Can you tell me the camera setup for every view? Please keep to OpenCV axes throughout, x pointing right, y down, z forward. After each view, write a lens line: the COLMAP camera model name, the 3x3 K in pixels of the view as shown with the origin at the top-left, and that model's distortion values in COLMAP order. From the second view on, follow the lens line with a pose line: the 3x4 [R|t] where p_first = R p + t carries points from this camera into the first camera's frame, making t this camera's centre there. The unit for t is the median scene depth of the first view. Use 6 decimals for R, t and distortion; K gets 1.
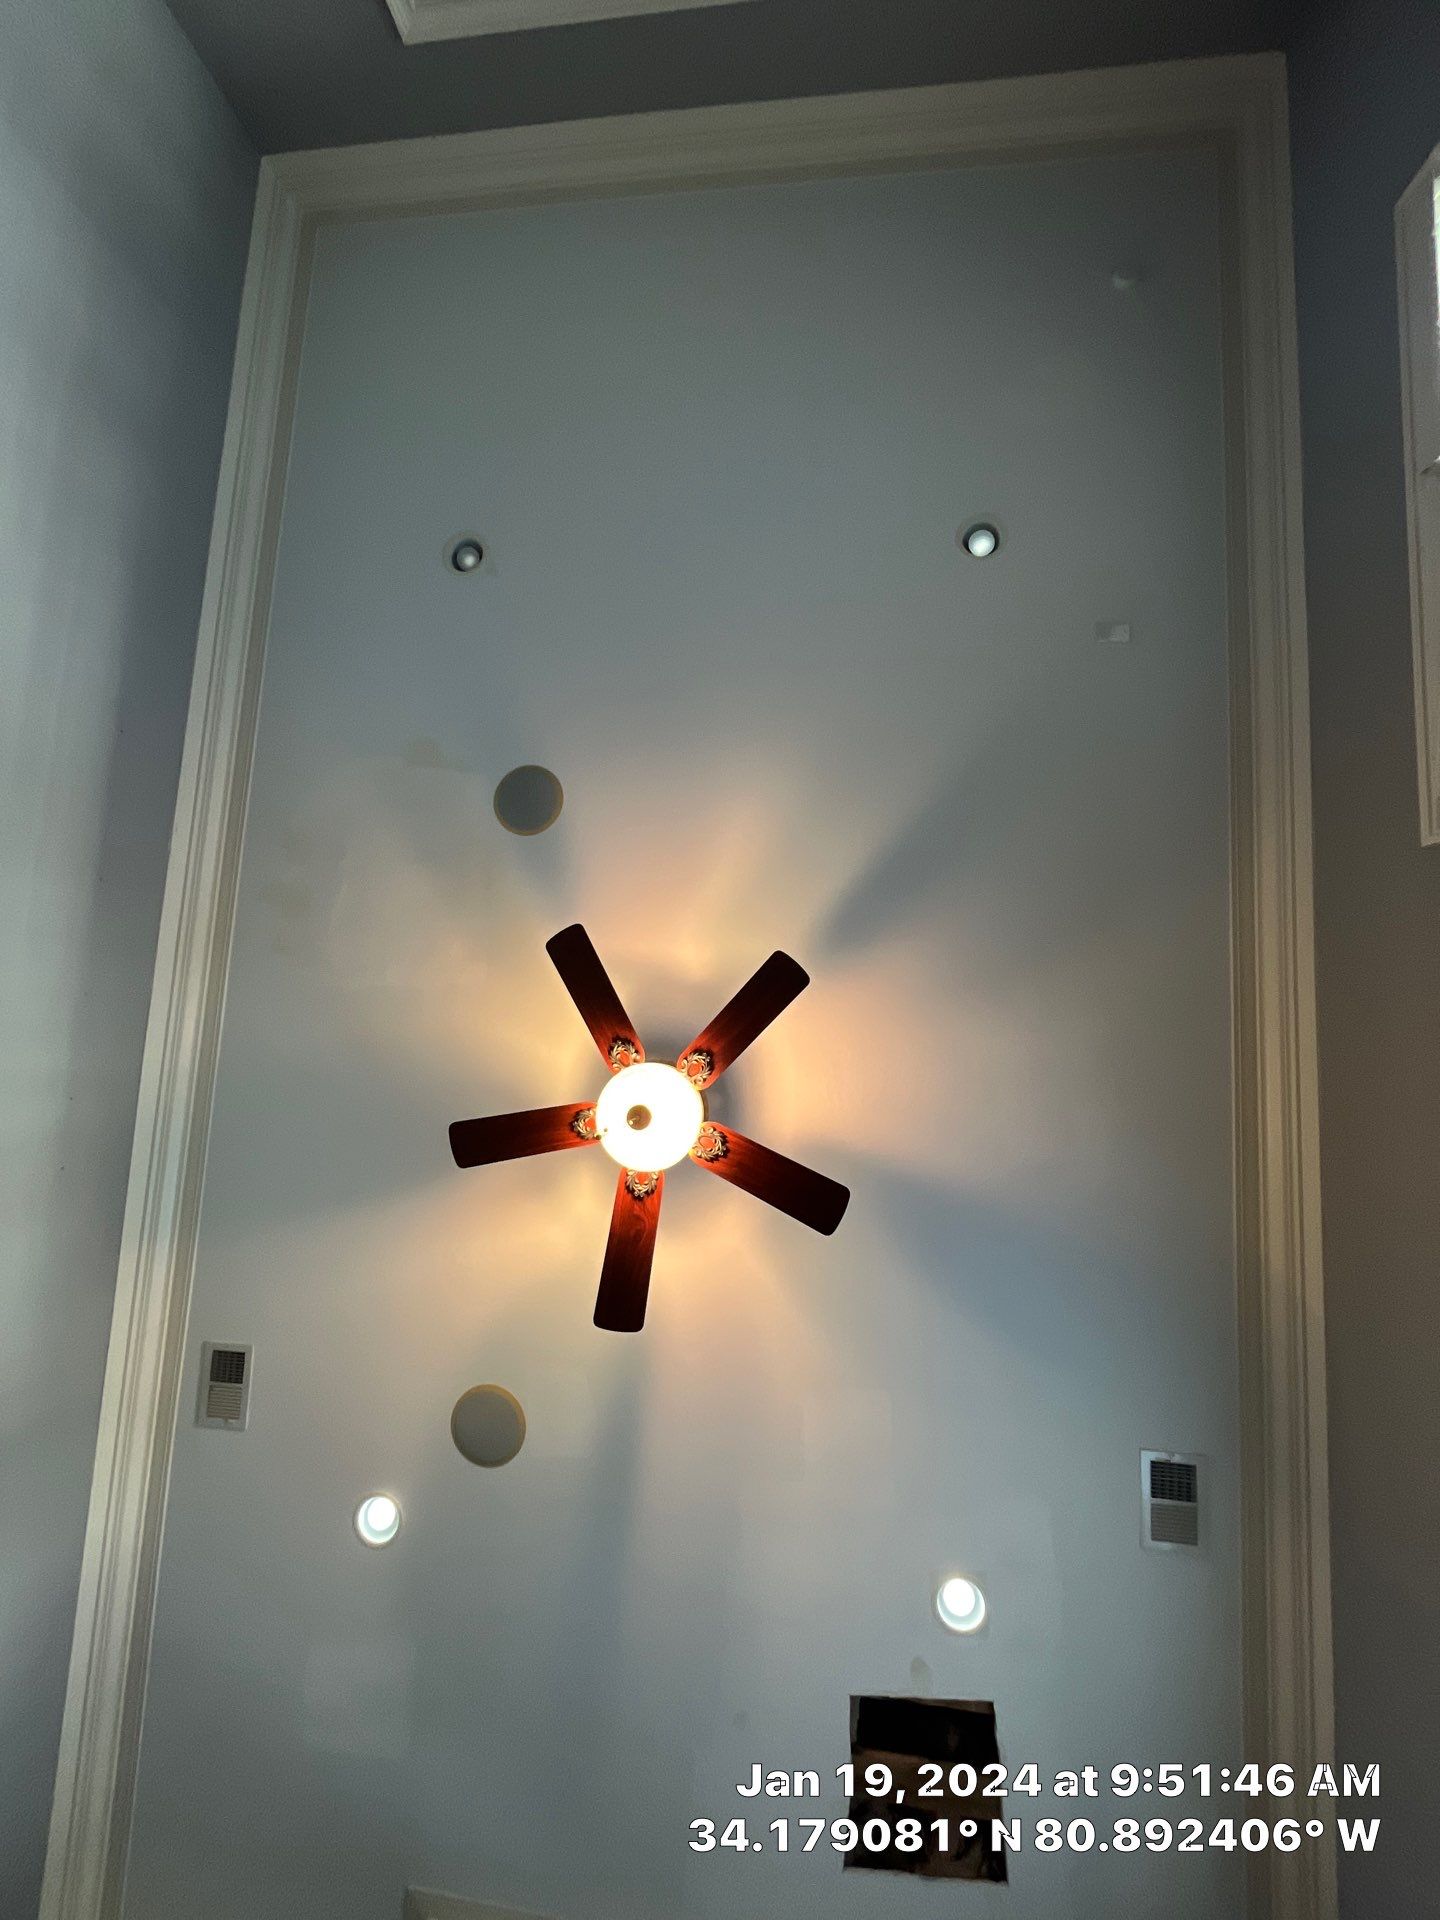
lens RADIAL K [[771.9, 0, 720.0], [0, 771.9, 960.0], [0, 0, 1]] dist [-0.003406, -0.000365]
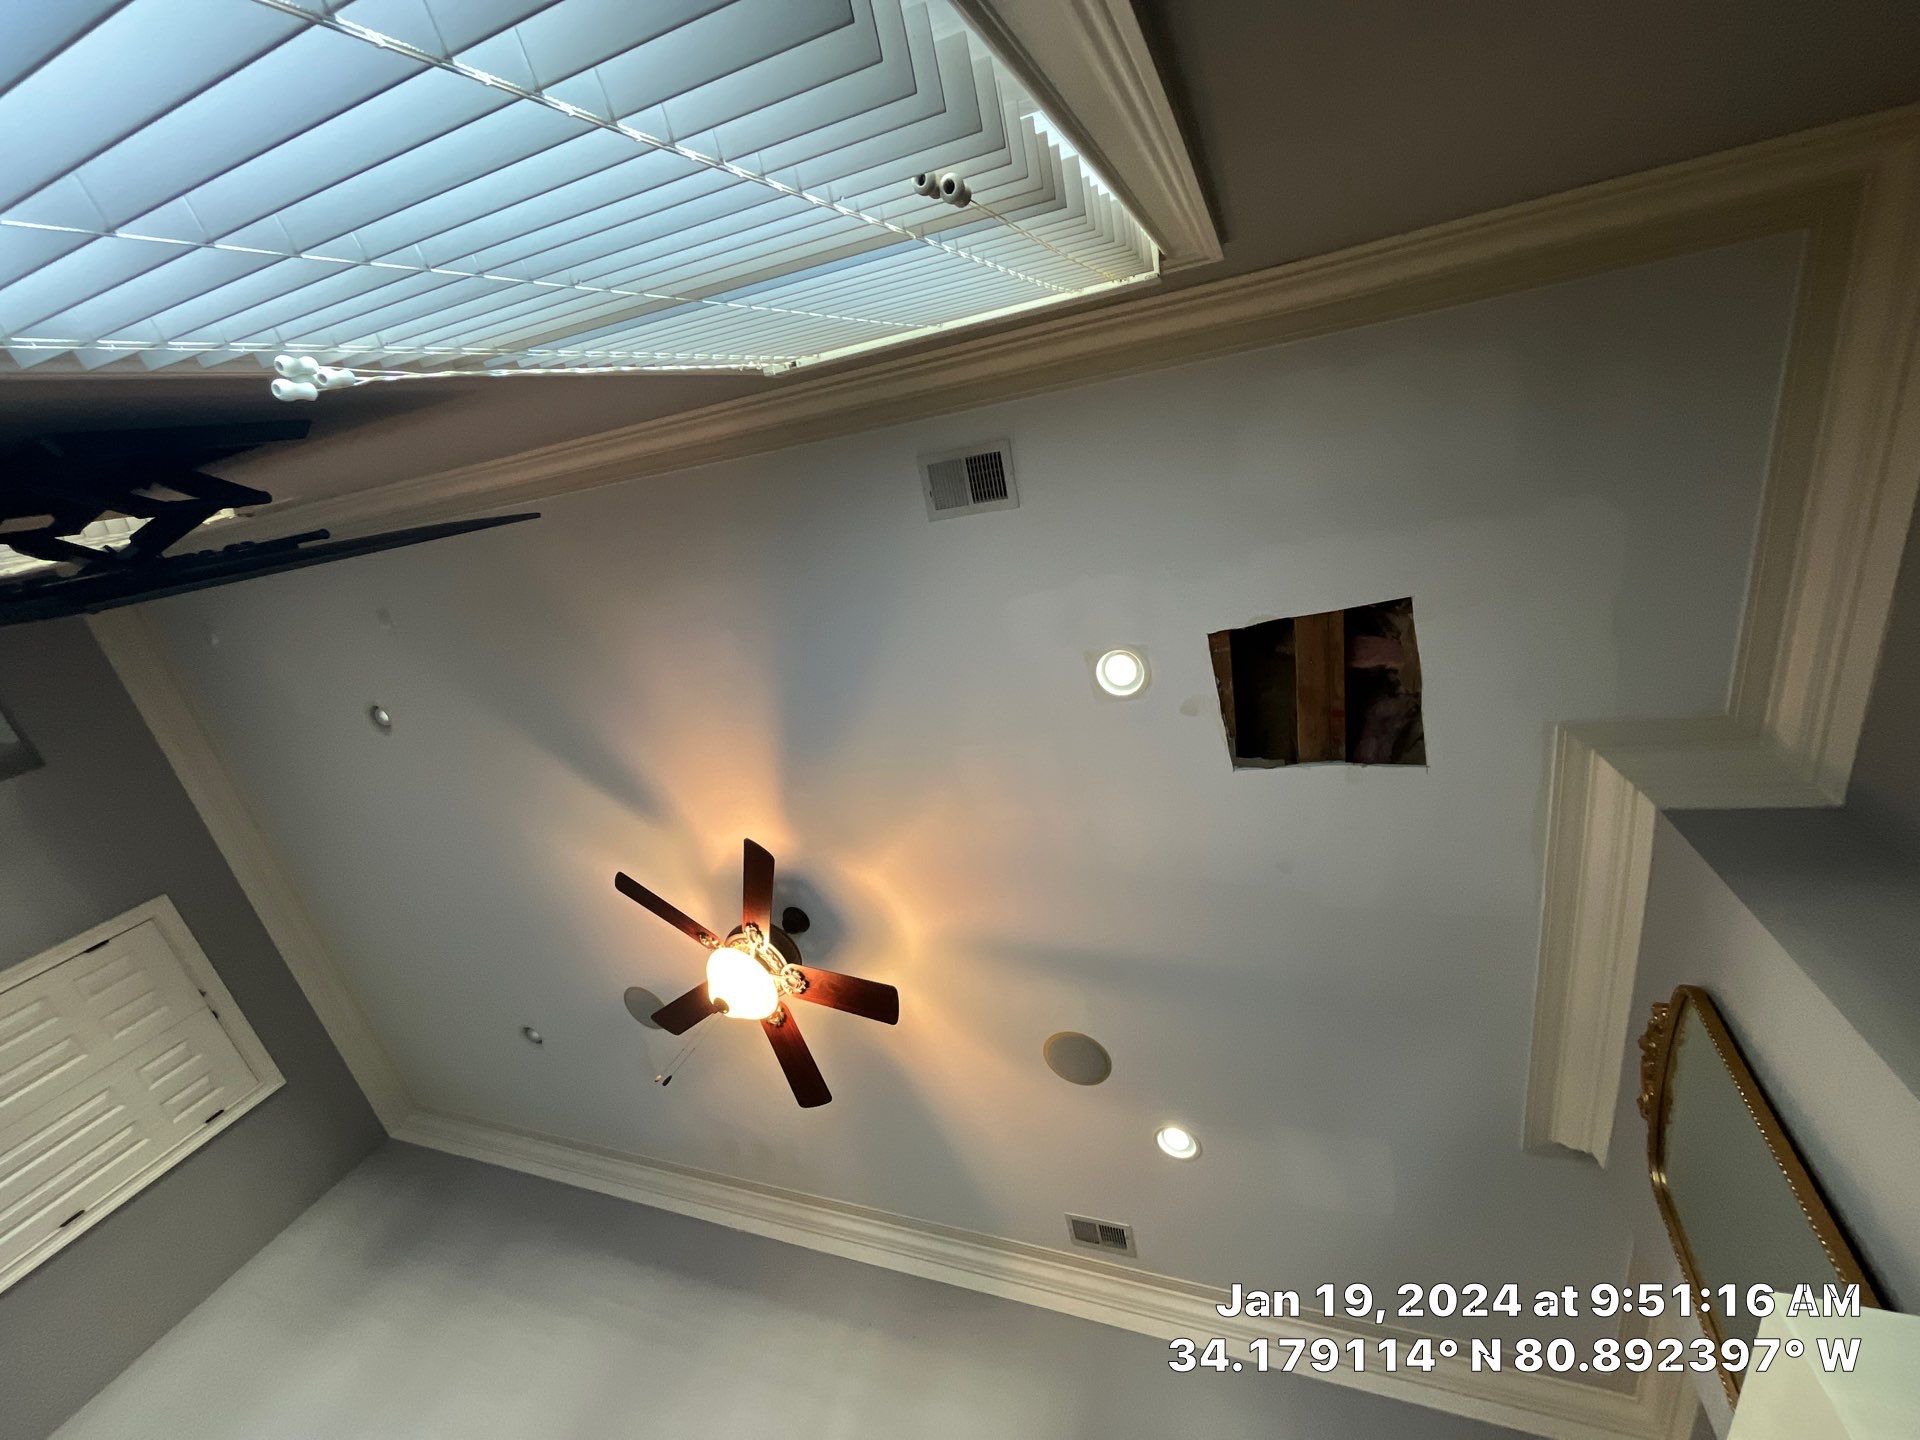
lens RADIAL K [[771.9, 0, 960.0], [0, 771.9, 720.0], [0, 0, 1]] dist [-0.003406, -0.000365]
pose [[-0.187735, -0.958828, -0.213085, 0.505291], [0.946773, -0.118896, -0.299140, 0.937135], [0.261489, -0.257902, 0.930113, 0.027723]]
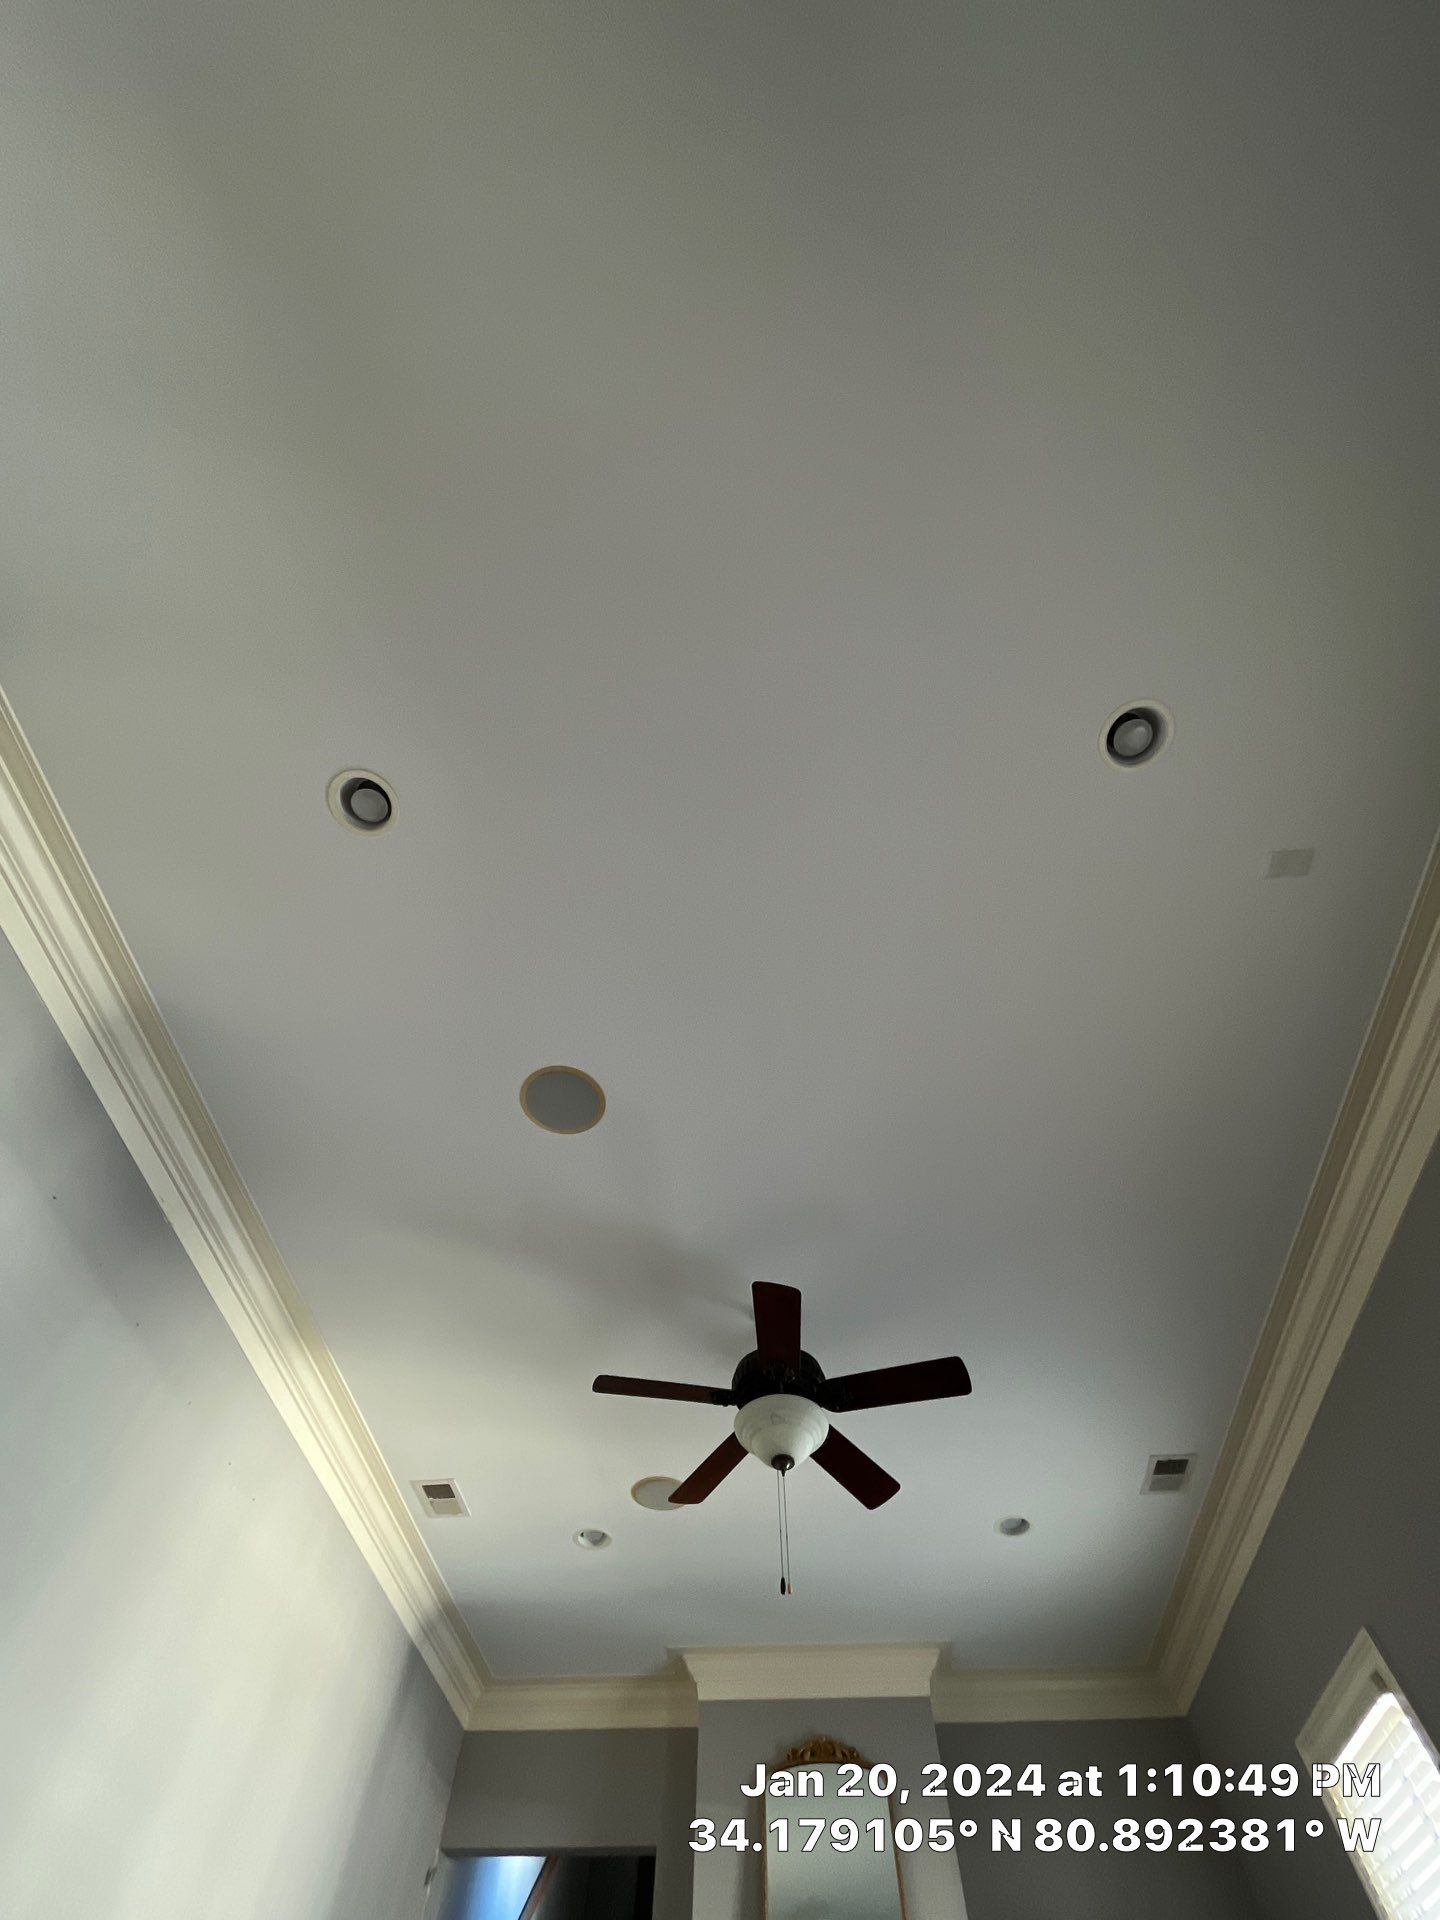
lens RADIAL K [[771.9, 0, 720.0], [0, 771.9, 960.0], [0, 0, 1]] dist [-0.003406, -0.000365]
pose [[0.983590, -0.177339, 0.033189, -0.095683], [0.130119, 0.824698, 0.550402, -0.944733], [-0.124979, -0.537052, 0.834240, 0.428163]]
